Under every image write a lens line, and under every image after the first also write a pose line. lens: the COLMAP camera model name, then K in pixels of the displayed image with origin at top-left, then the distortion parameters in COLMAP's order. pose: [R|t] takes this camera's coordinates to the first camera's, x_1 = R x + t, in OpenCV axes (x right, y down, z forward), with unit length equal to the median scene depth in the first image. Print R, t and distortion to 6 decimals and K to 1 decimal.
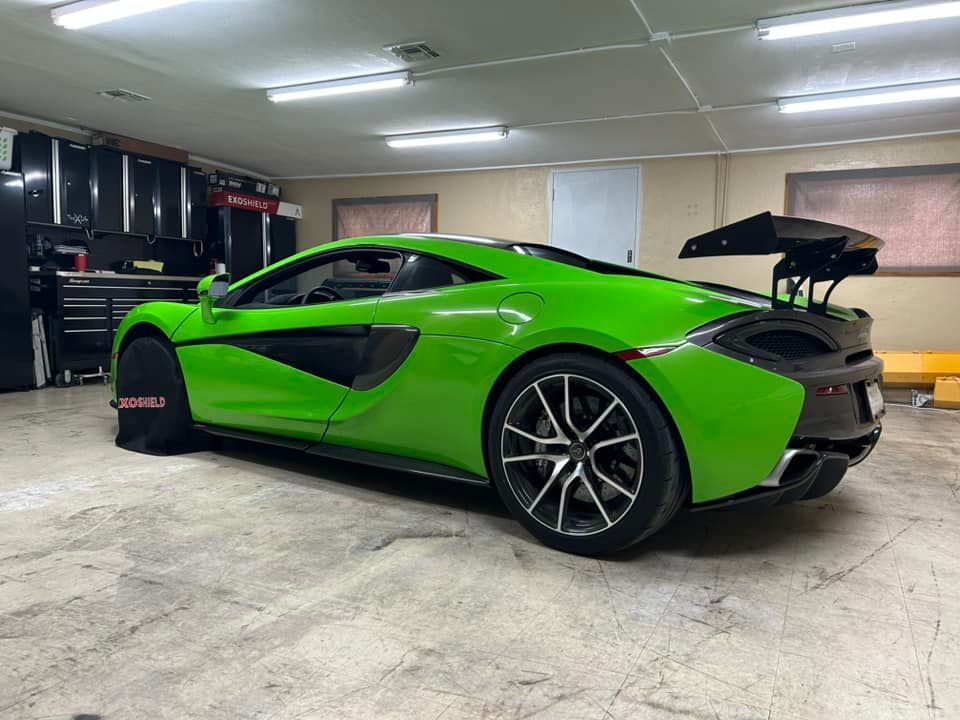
lens RADIAL K [[749.6, 0, 482.6], [0, 749.6, 376.9], [0, 0, 1]] dist [0.025934, 0.004991]
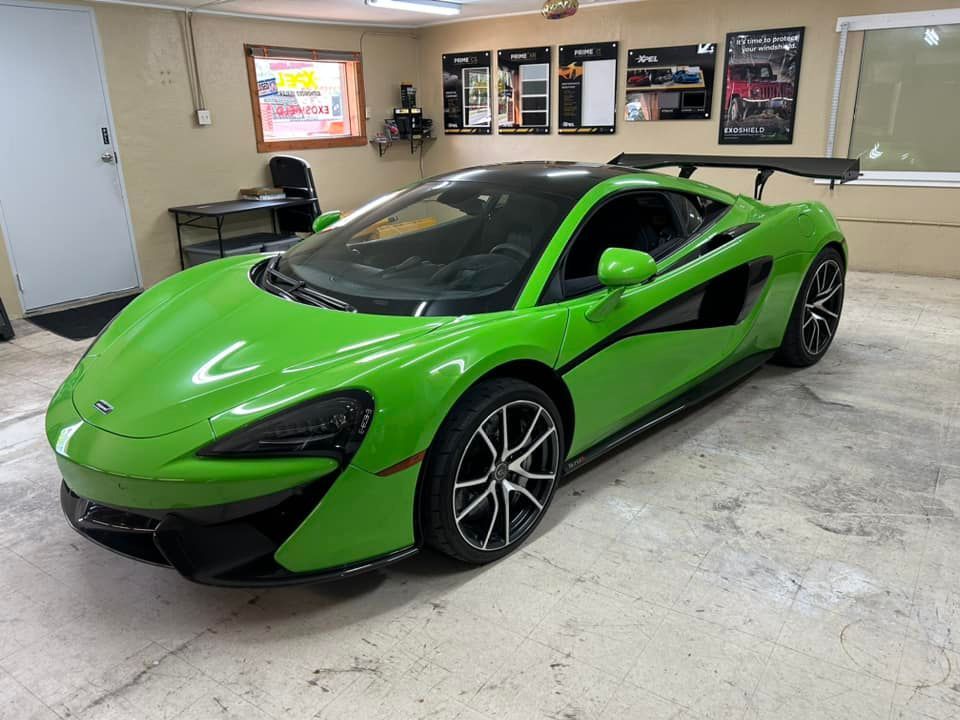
lens RADIAL K [[749.6, 0, 482.6], [0, 749.6, 376.9], [0, 0, 1]] dist [0.025934, 0.004991]
pose [[0.112833, -0.354887, 0.928075, -1.472493], [0.123219, 0.931828, 0.341342, -0.389242], [-0.985944, 0.075841, 0.148870, 1.392160]]
